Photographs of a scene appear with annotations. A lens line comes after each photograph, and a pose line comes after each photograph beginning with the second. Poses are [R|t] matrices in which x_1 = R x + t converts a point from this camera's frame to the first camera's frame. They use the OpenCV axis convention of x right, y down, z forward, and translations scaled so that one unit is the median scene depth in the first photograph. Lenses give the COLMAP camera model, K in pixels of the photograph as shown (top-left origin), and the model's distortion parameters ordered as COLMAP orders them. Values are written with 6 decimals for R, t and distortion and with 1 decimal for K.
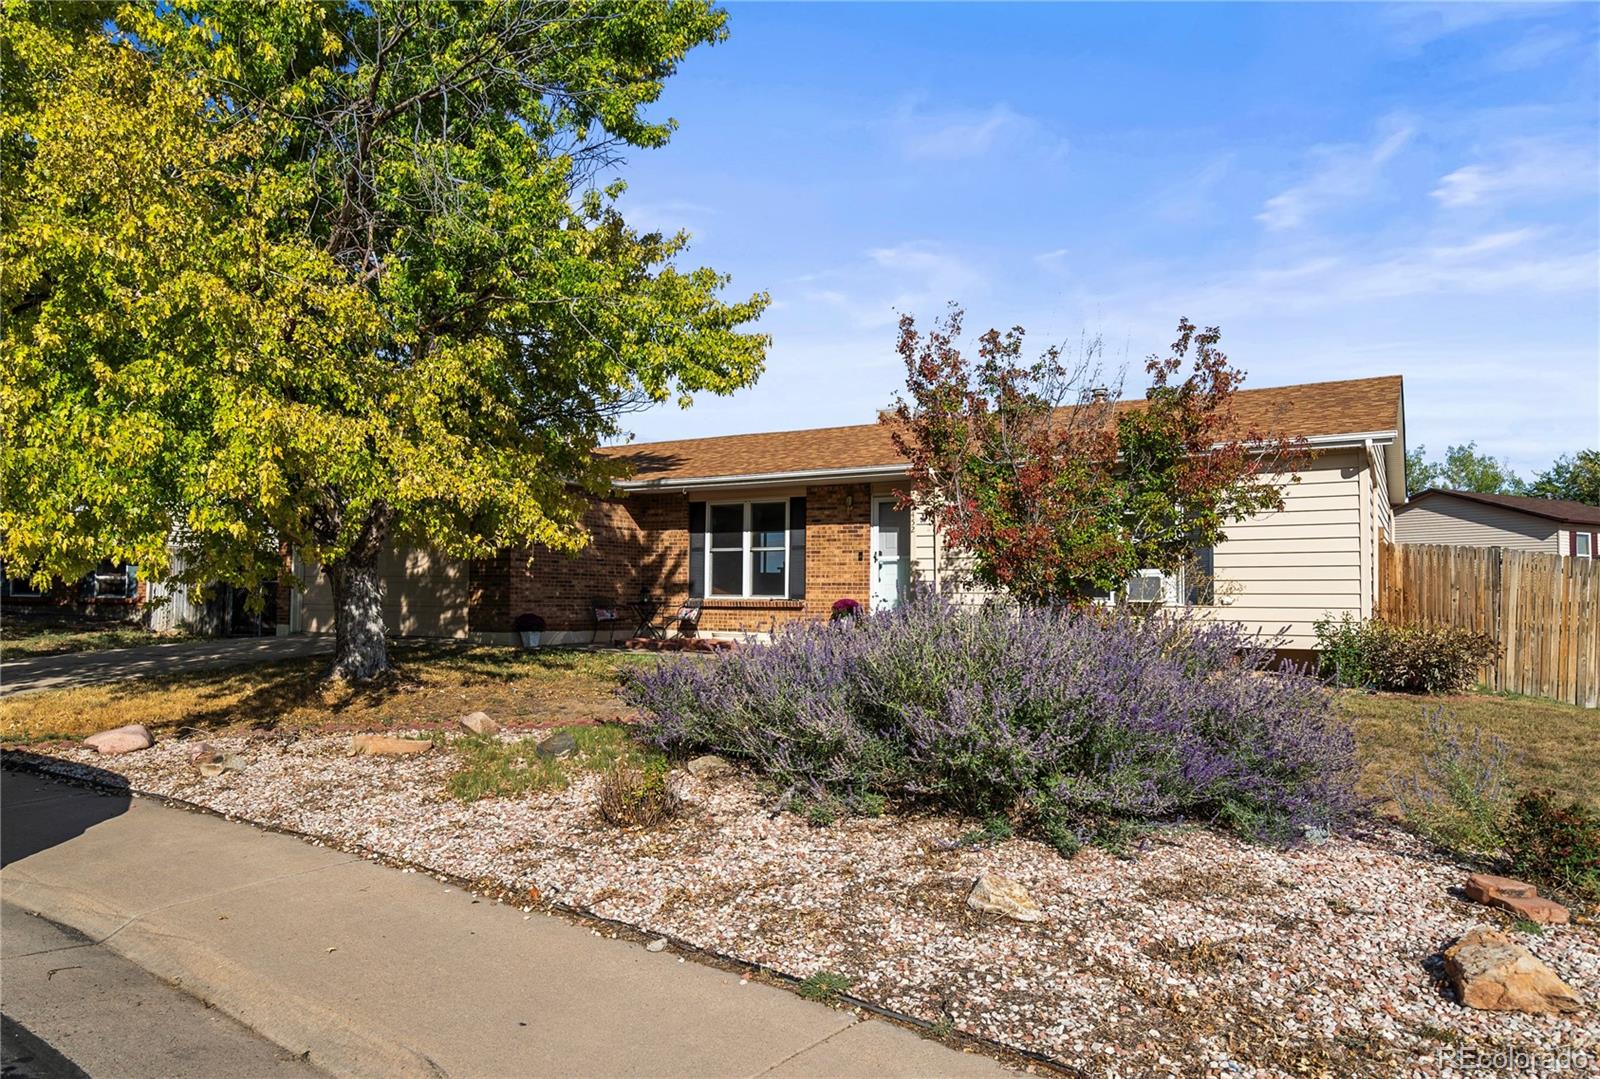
lens RADIAL K [[1013.2, 0, 800.0], [0, 1013.2, 539.5], [0, 0, 1]] dist [0.000259, 0.000041]
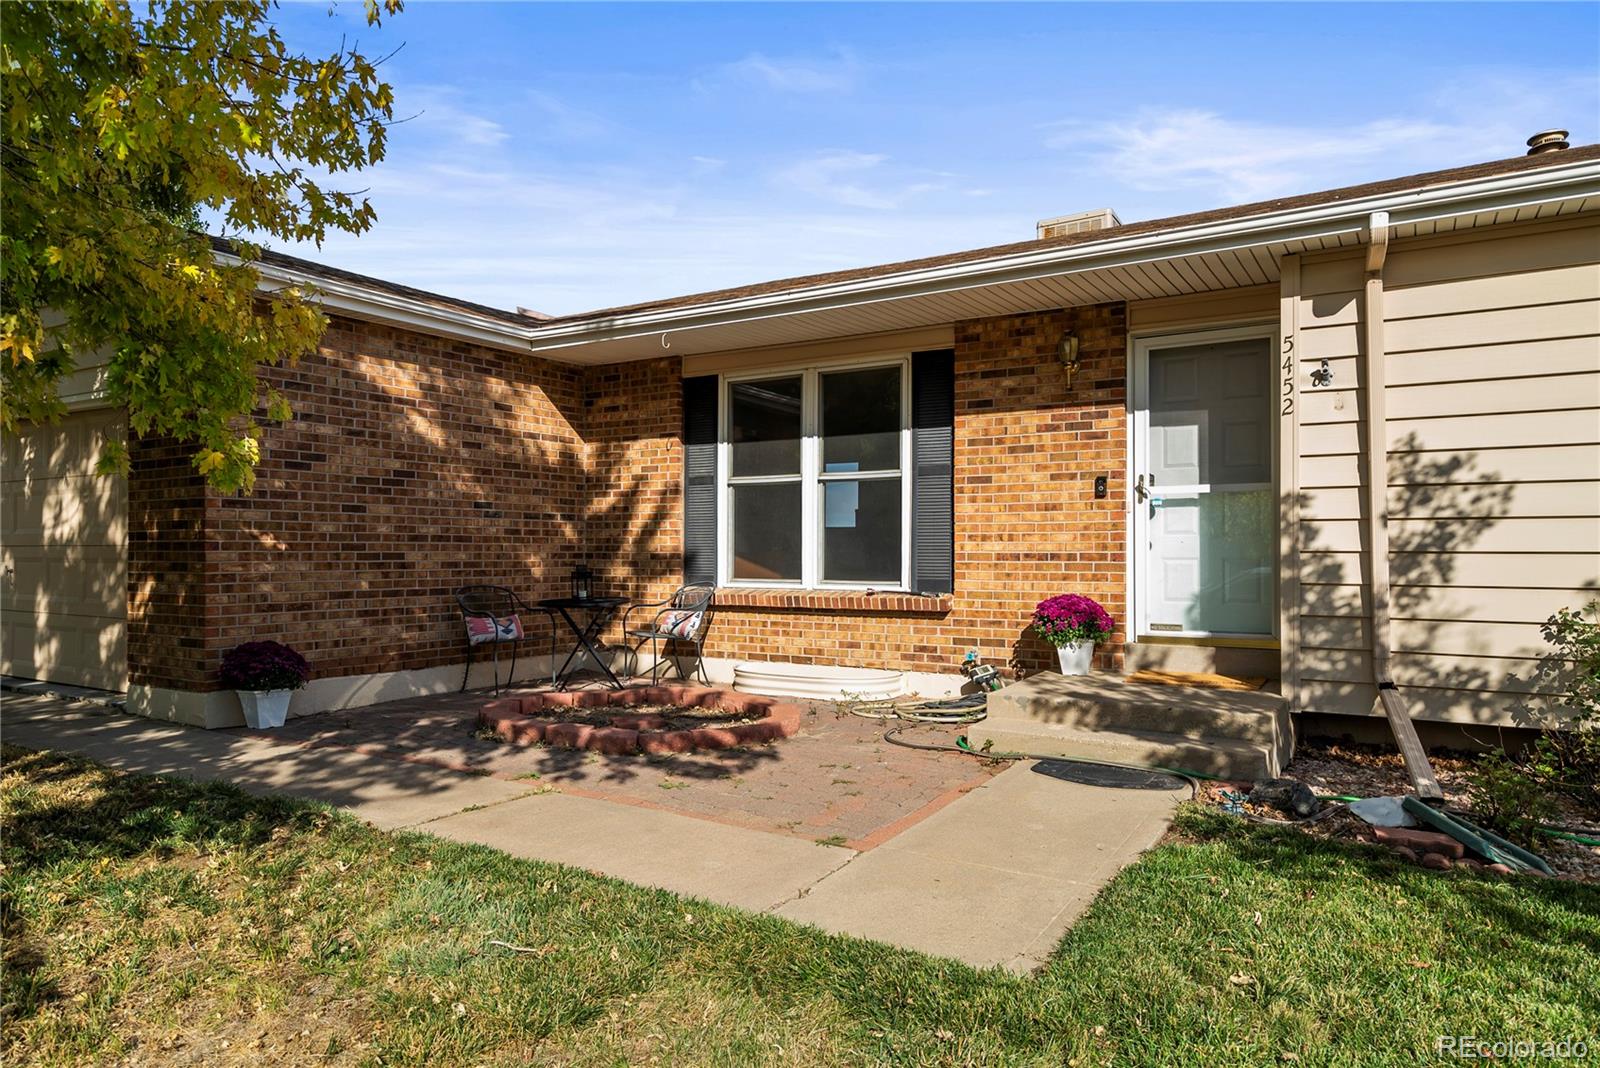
lens RADIAL K [[1014.4, 0, 800.0], [0, 1014.4, 534.0], [0, 0, 1]] dist [-0.000187, 0.000018]
pose [[0.999346, -0.007691, -0.035323, -0.041965], [0.009006, 0.999267, 0.037219, 0.017906], [0.035011, -0.037513, 0.998683, 0.559258]]
